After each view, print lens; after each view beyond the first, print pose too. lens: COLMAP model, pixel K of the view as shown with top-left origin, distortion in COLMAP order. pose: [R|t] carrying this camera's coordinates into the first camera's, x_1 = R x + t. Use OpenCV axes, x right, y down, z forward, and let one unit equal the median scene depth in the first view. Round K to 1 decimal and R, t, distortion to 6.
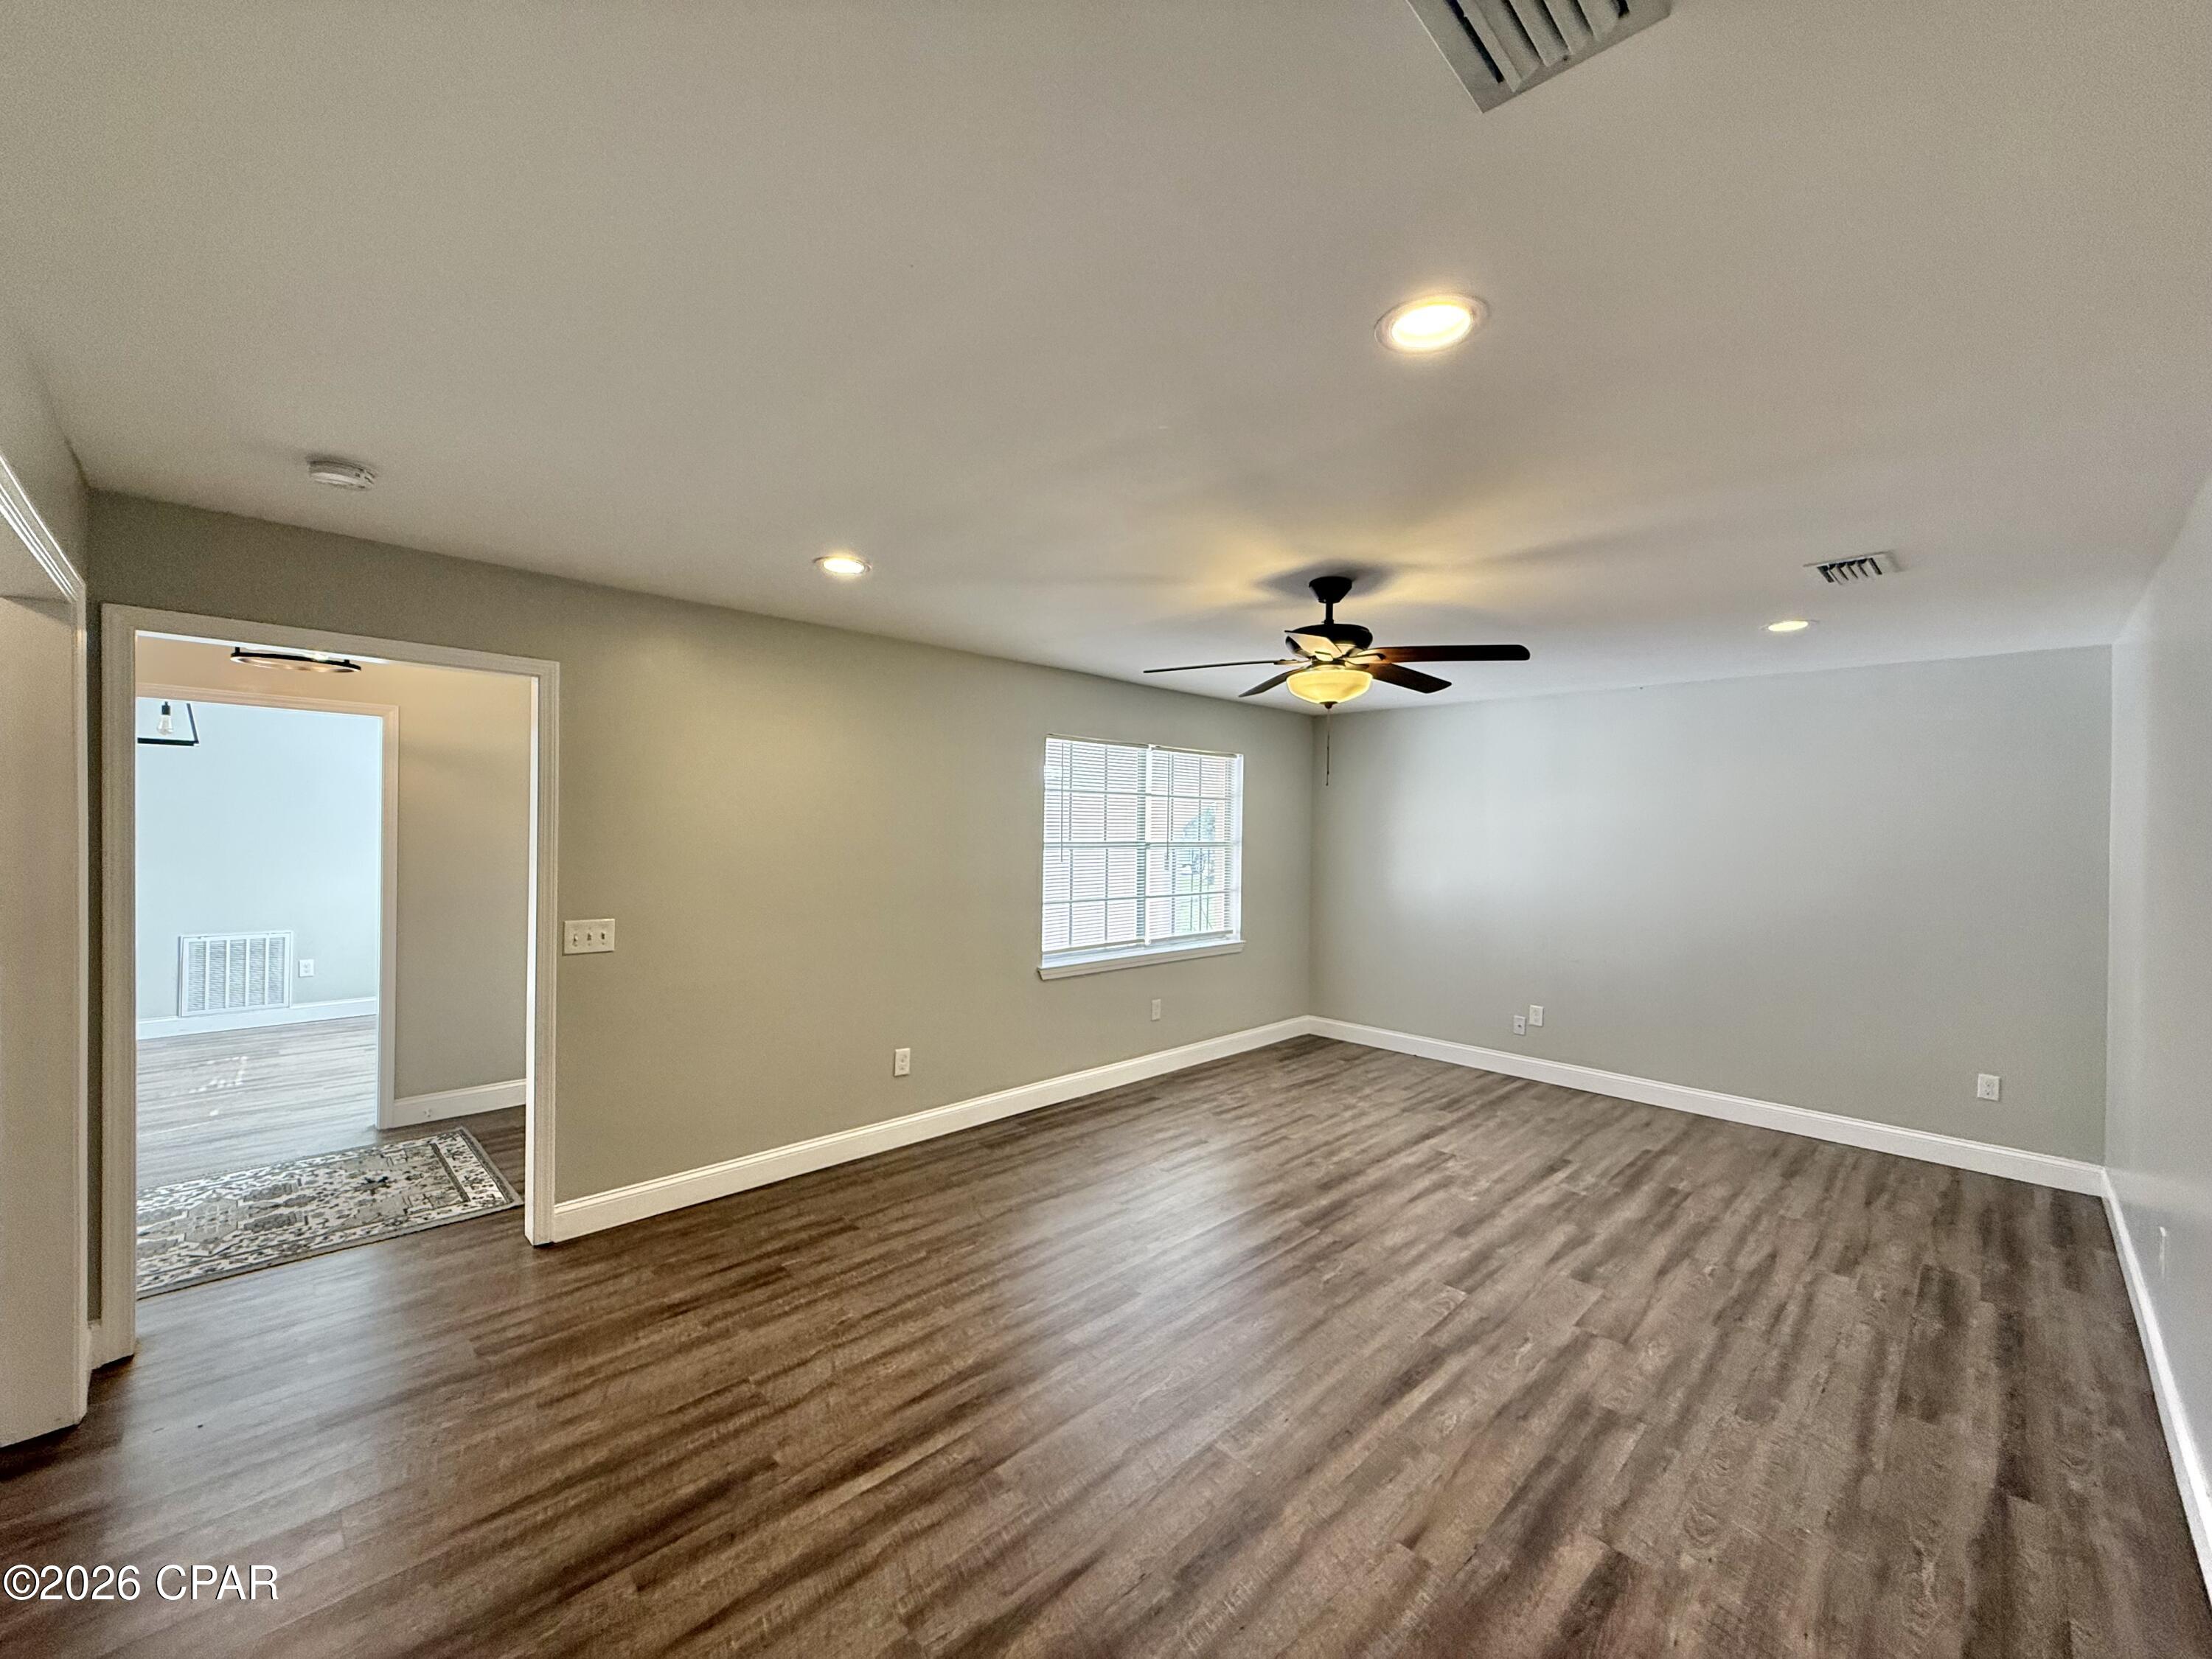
lens RADIAL K [[884.1, 0, 1106.0], [0, 884.1, 829.5], [0, 0, 1]] dist [0.000710, 0.000018]
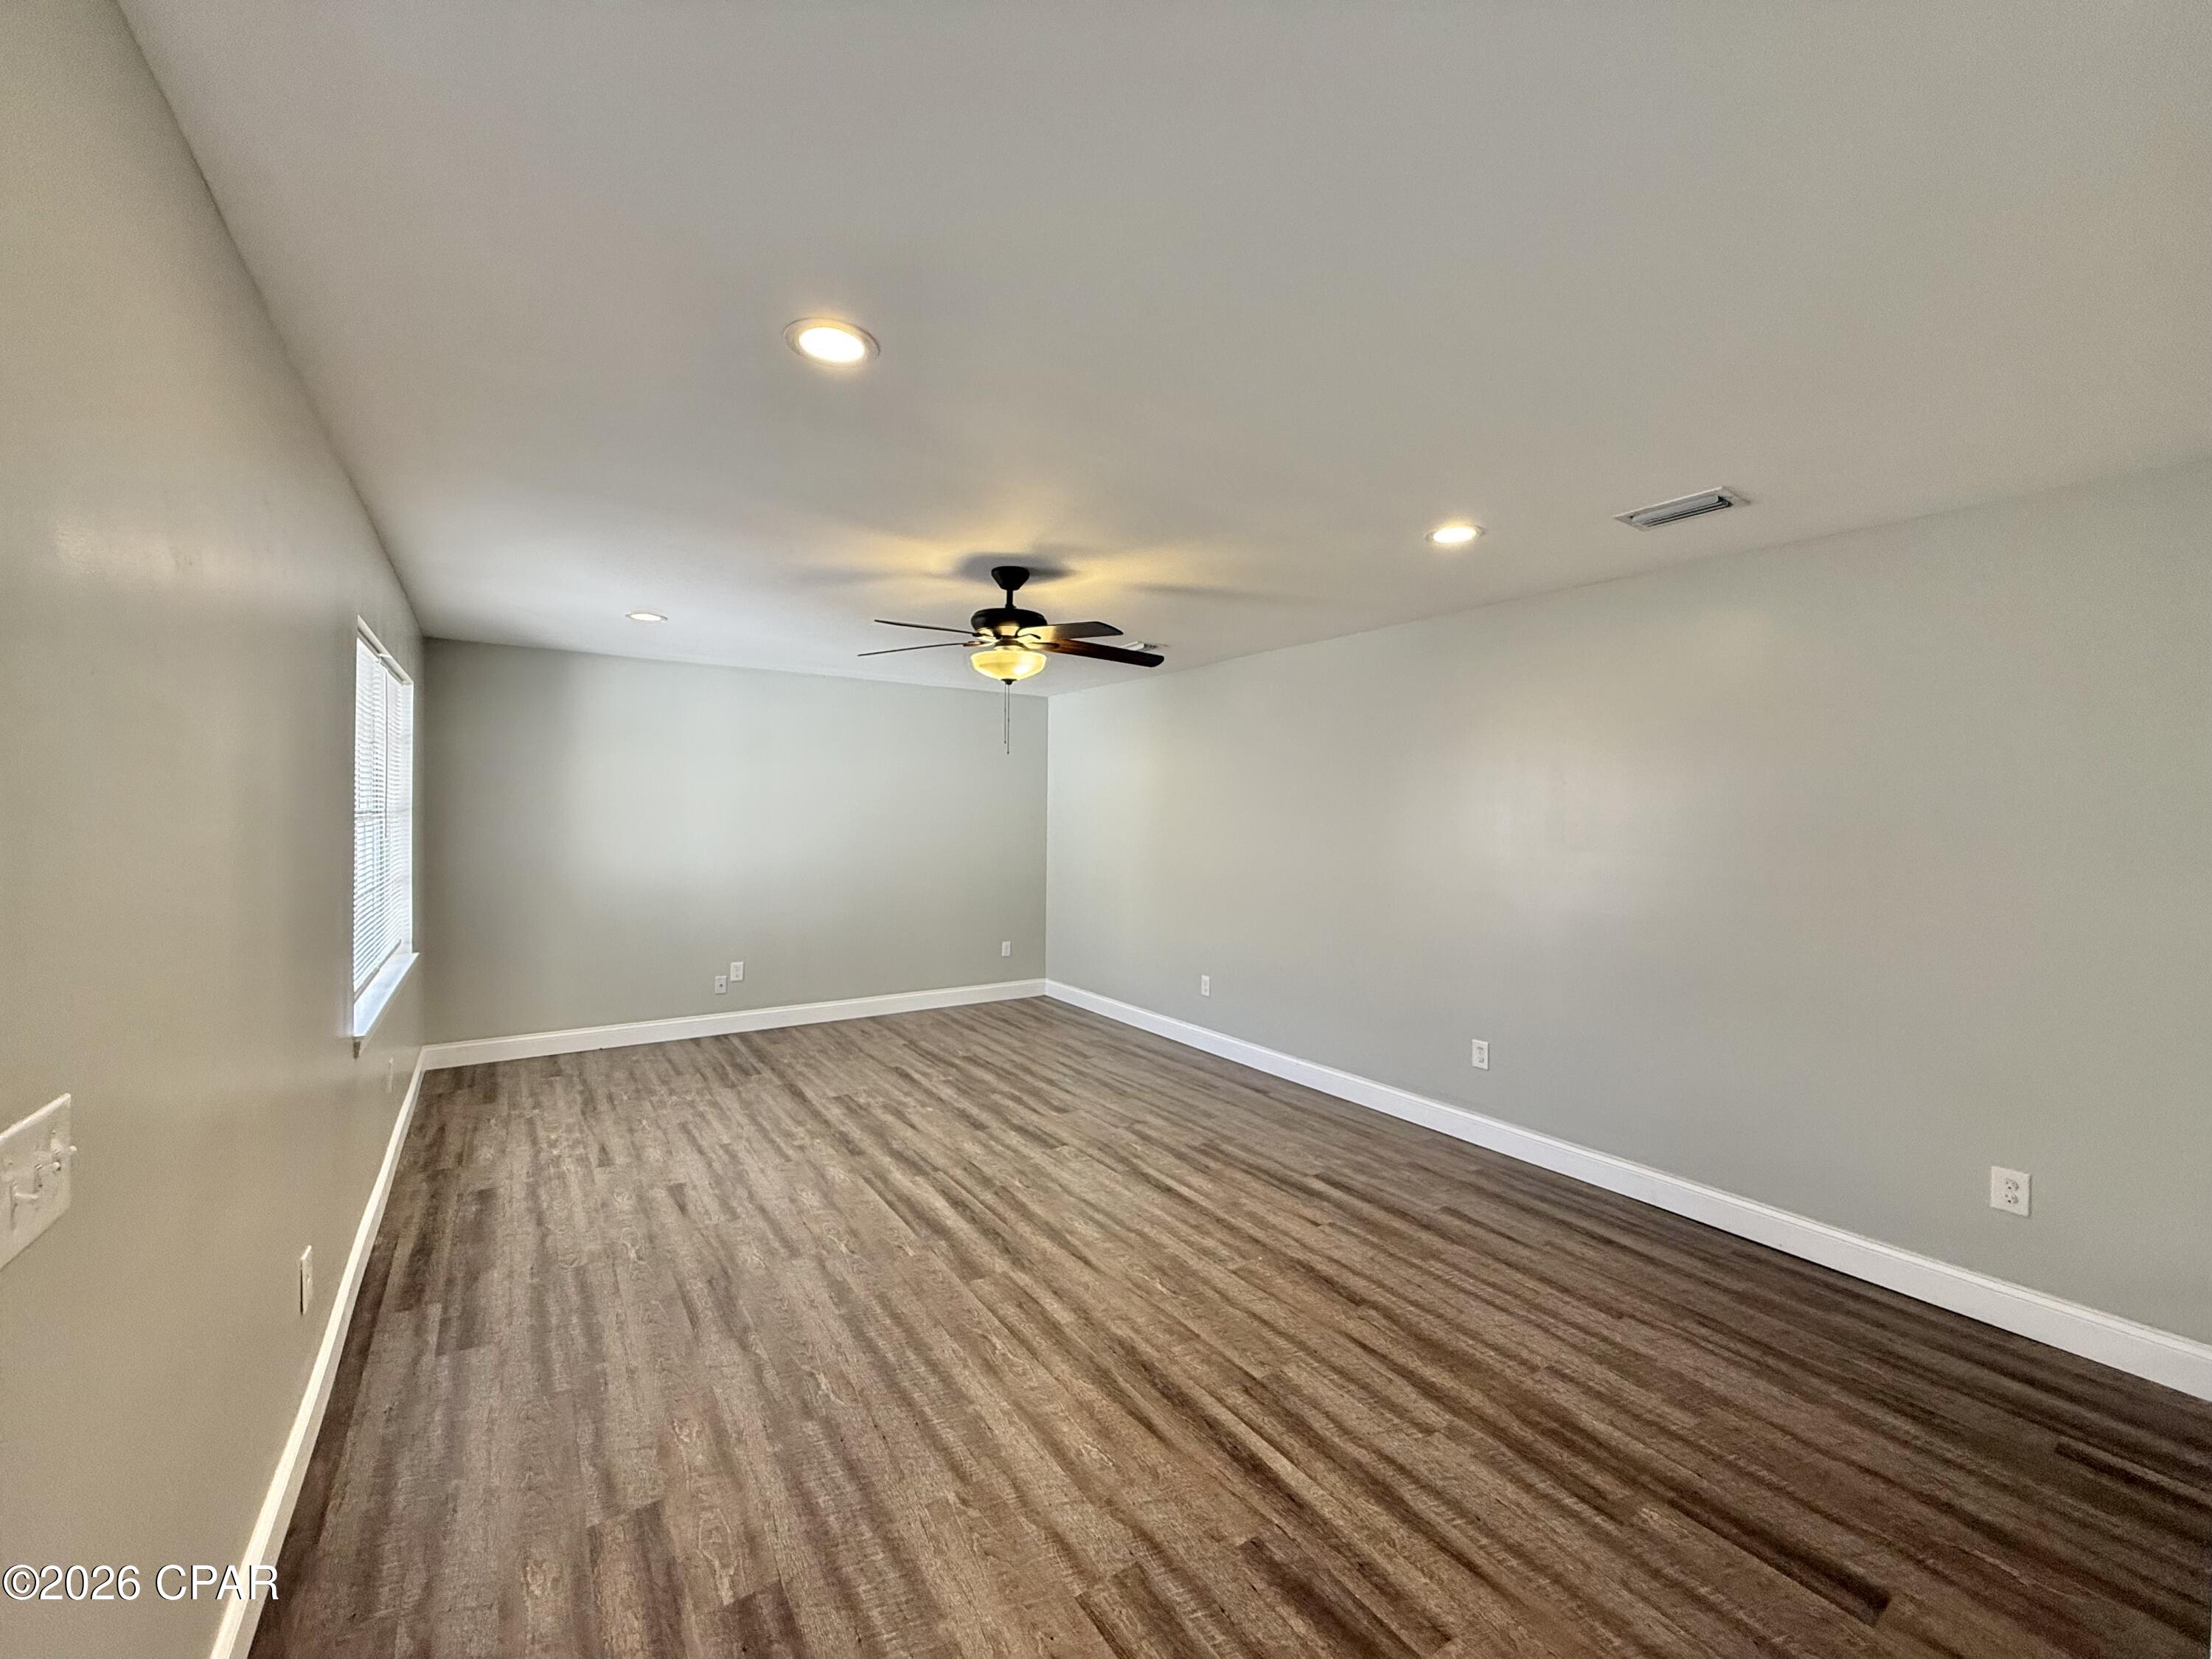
lens RADIAL K [[874.0, 0, 1106.0], [0, 874.0, 829.5], [0, 0, 1]] dist [0.001563, 0.000106]
pose [[0.185312, -0.030629, 0.982202, -0.812365], [-0.004696, 0.999475, 0.032054, 0.007905], [-0.982668, -0.010553, 0.185071, 0.670385]]
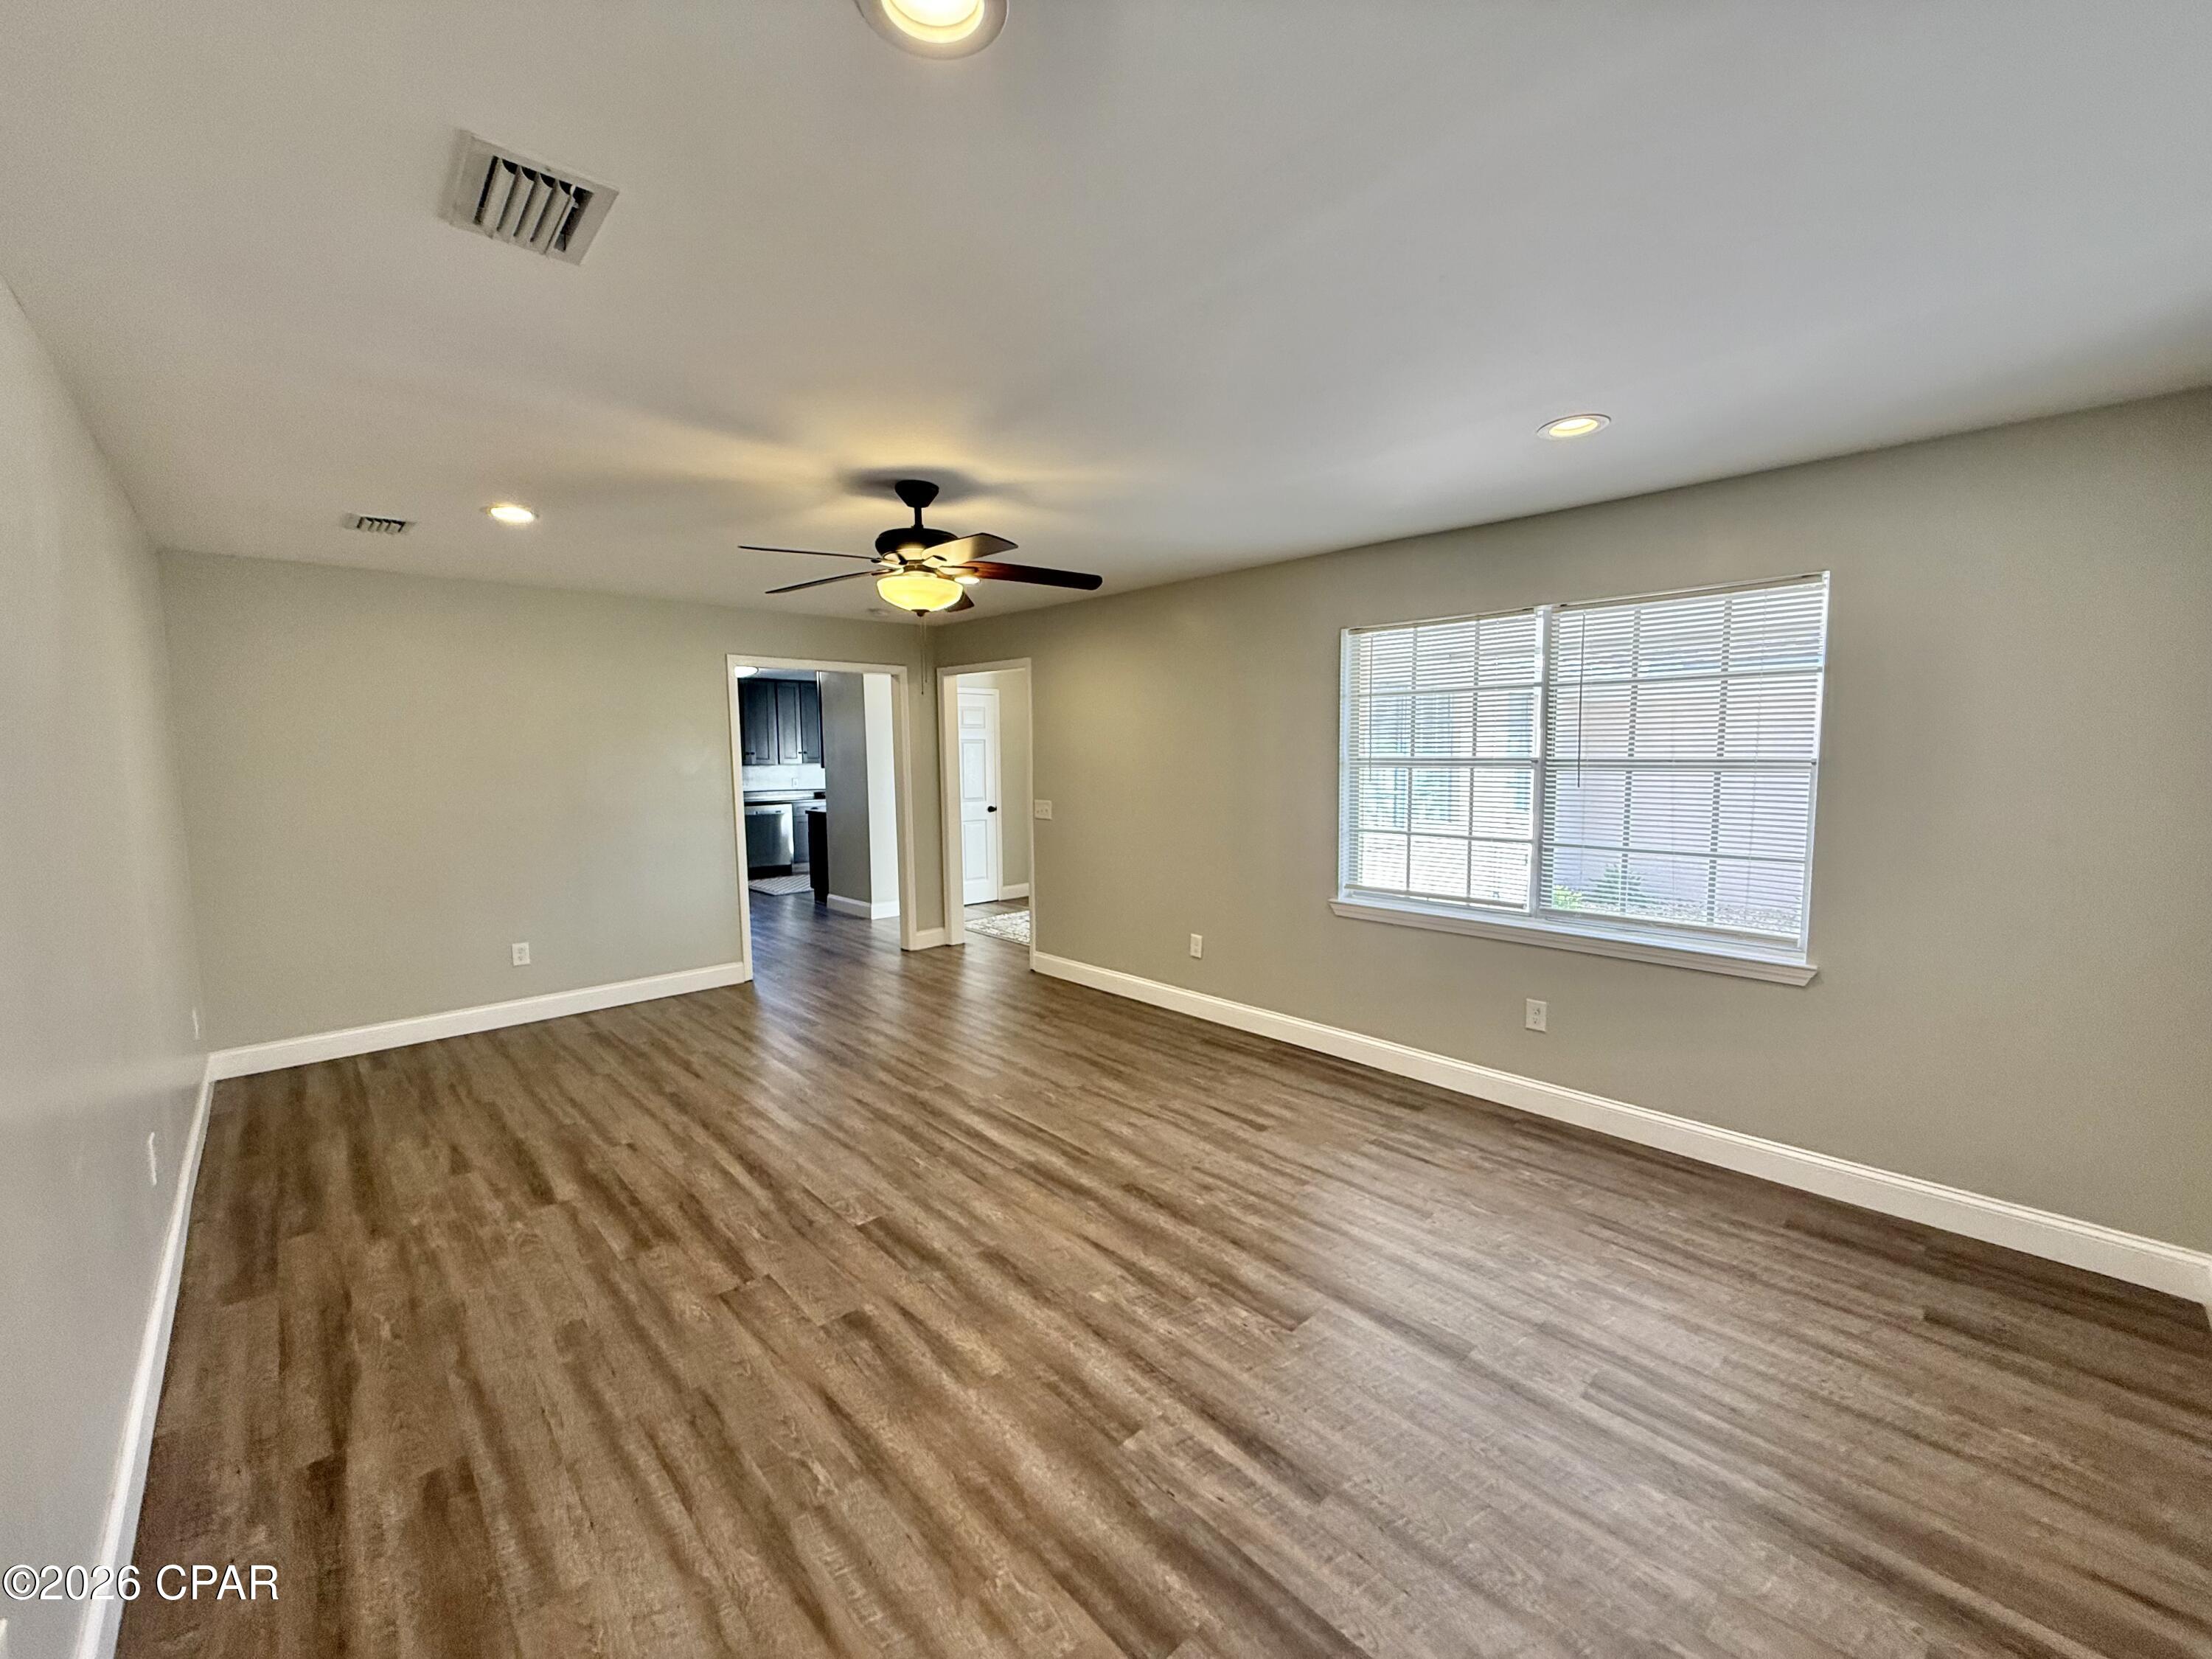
lens RADIAL K [[884.1, 0, 1106.0], [0, 884.1, 829.5], [0, 0, 1]] dist [0.000710, 0.000018]
pose [[-0.026353, 0.075937, -0.996764, 1.255827], [0.003813, 0.997111, 0.075863, 0.025924], [0.999645, -0.001802, -0.026567, 1.231225]]
